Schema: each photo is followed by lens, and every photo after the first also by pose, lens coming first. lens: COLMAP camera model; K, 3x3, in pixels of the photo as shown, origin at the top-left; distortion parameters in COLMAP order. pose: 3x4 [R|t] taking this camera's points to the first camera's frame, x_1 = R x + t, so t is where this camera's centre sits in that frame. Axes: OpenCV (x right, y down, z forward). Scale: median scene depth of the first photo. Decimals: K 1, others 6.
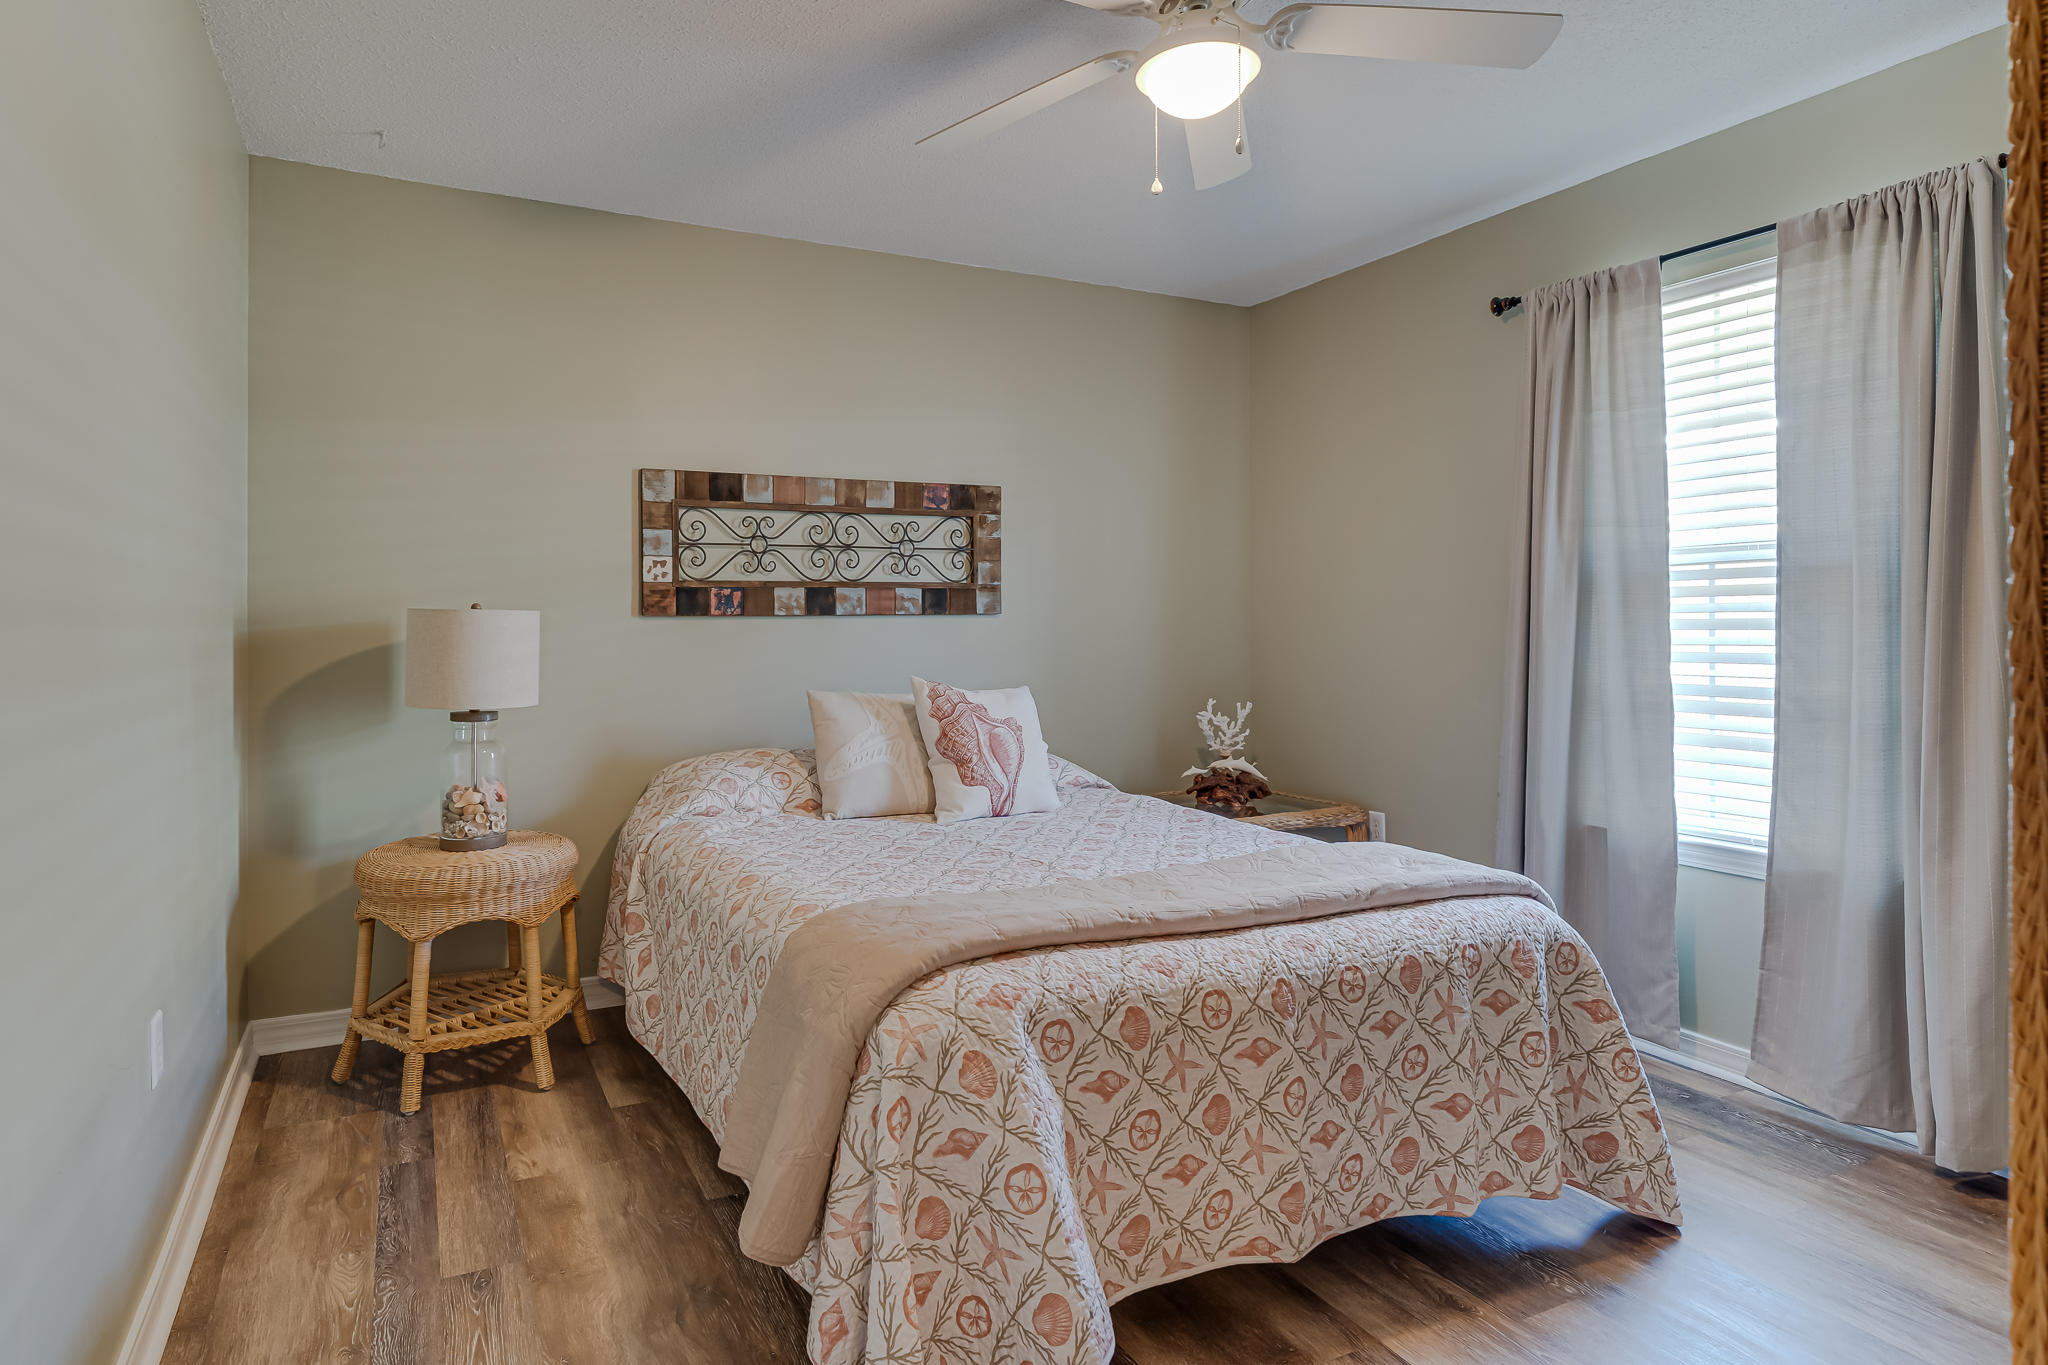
lens RADIAL K [[1200.6, 0, 1024.3], [0, 1200.6, 625.3], [0, 0, 1]] dist [-0.001432, -0.000464]
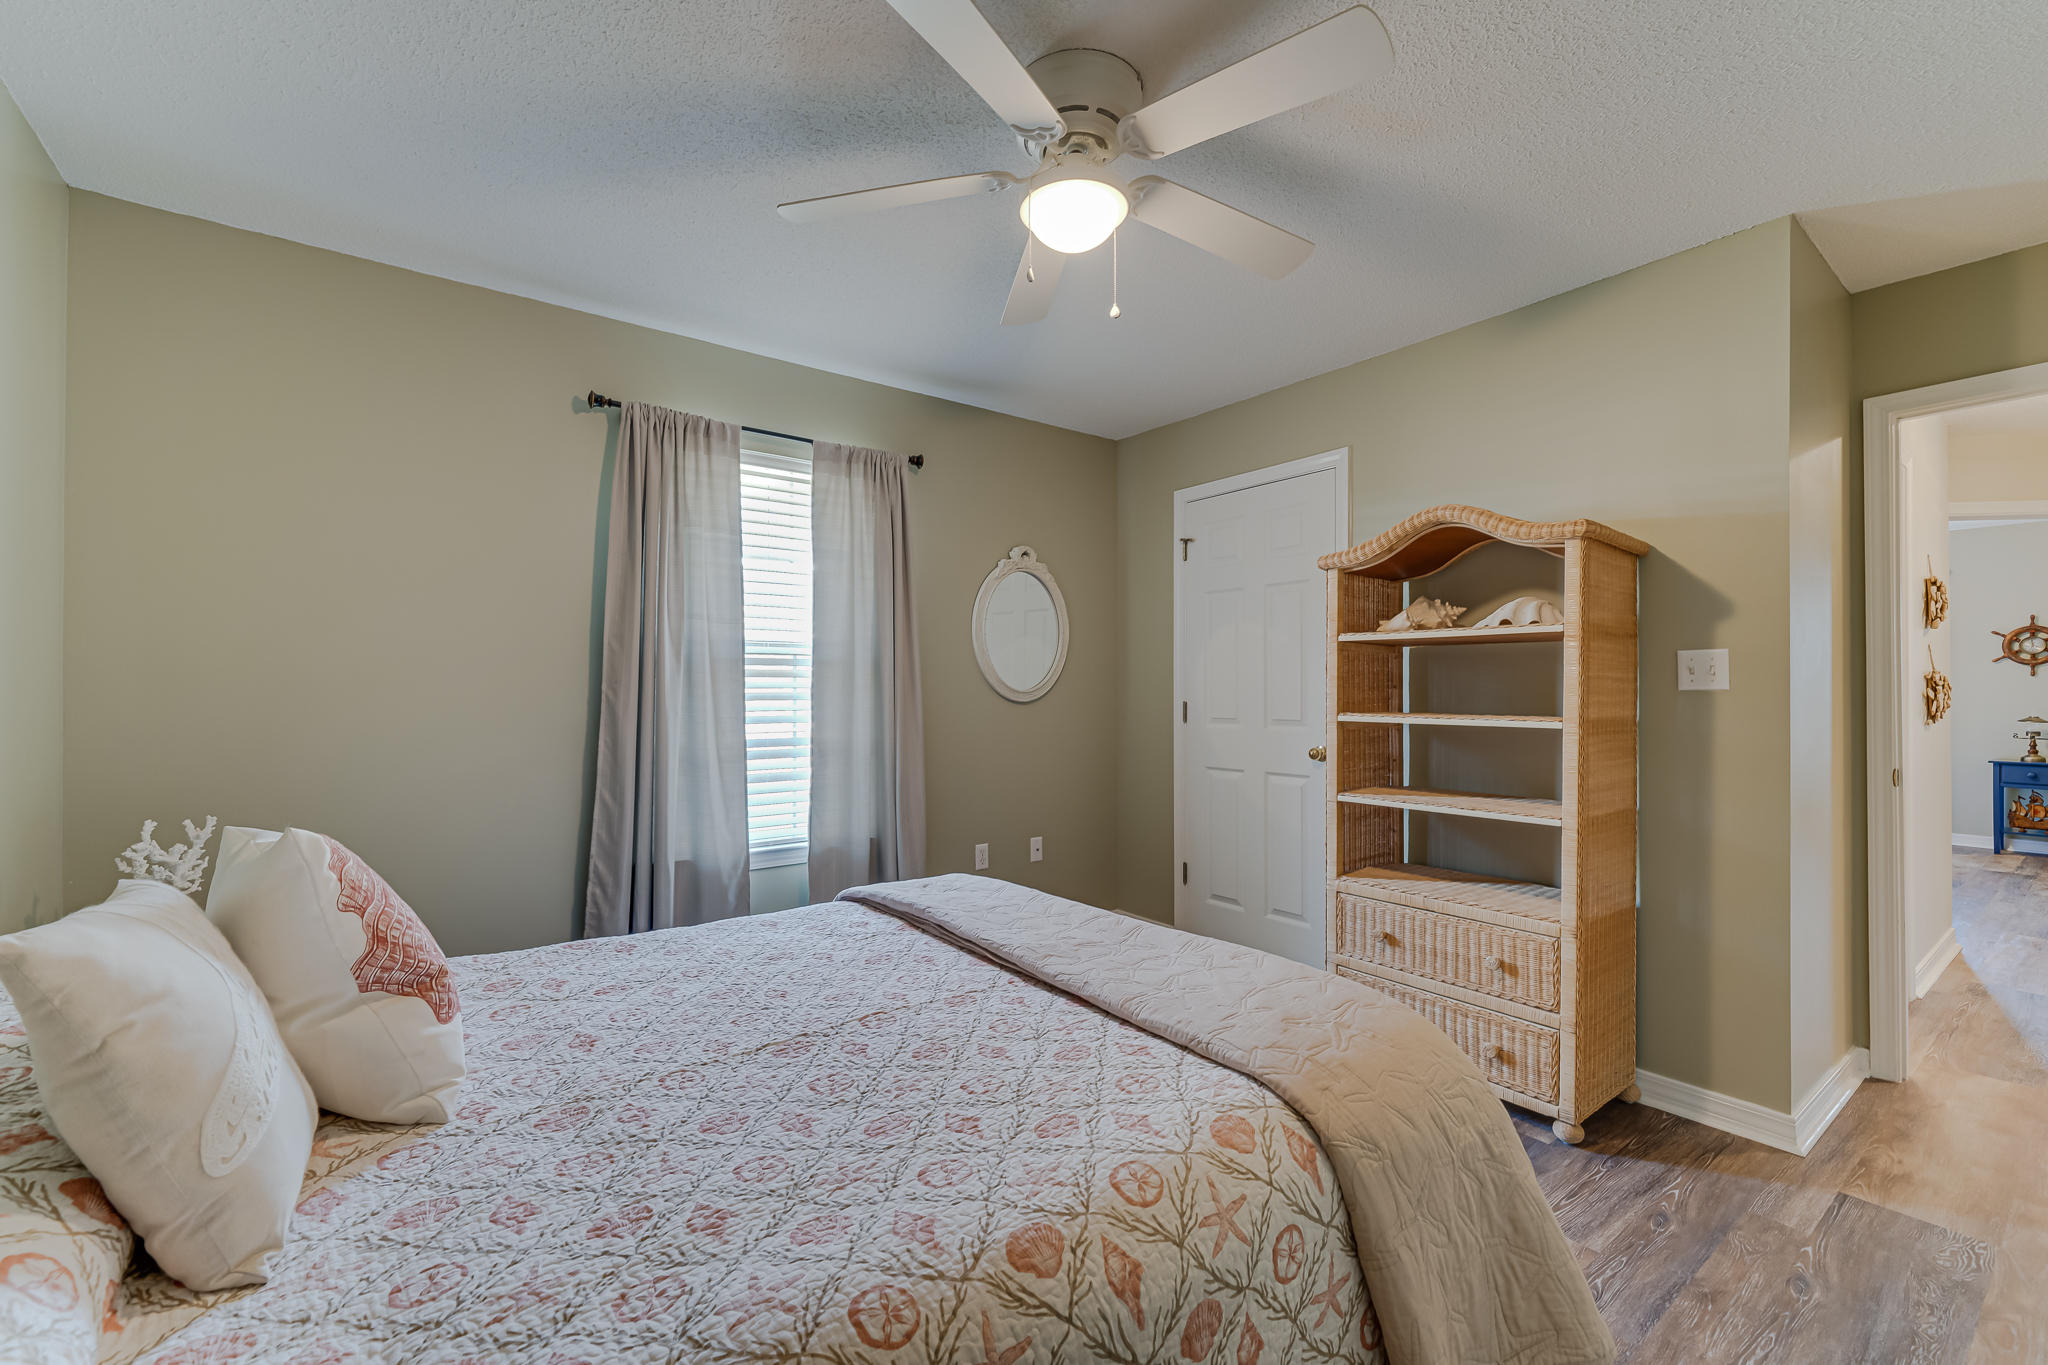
lens RADIAL K [[827.5, 0, 1024.1], [0, 827.5, 687.6], [0, 0, 1]] dist [-0.000249, 0.000024]
pose [[-0.160176, 0.005829, 0.987071, -0.463661], [-0.000949, 0.999981, -0.006059, -0.006370], [-0.987088, -0.001907, -0.160167, 0.873924]]
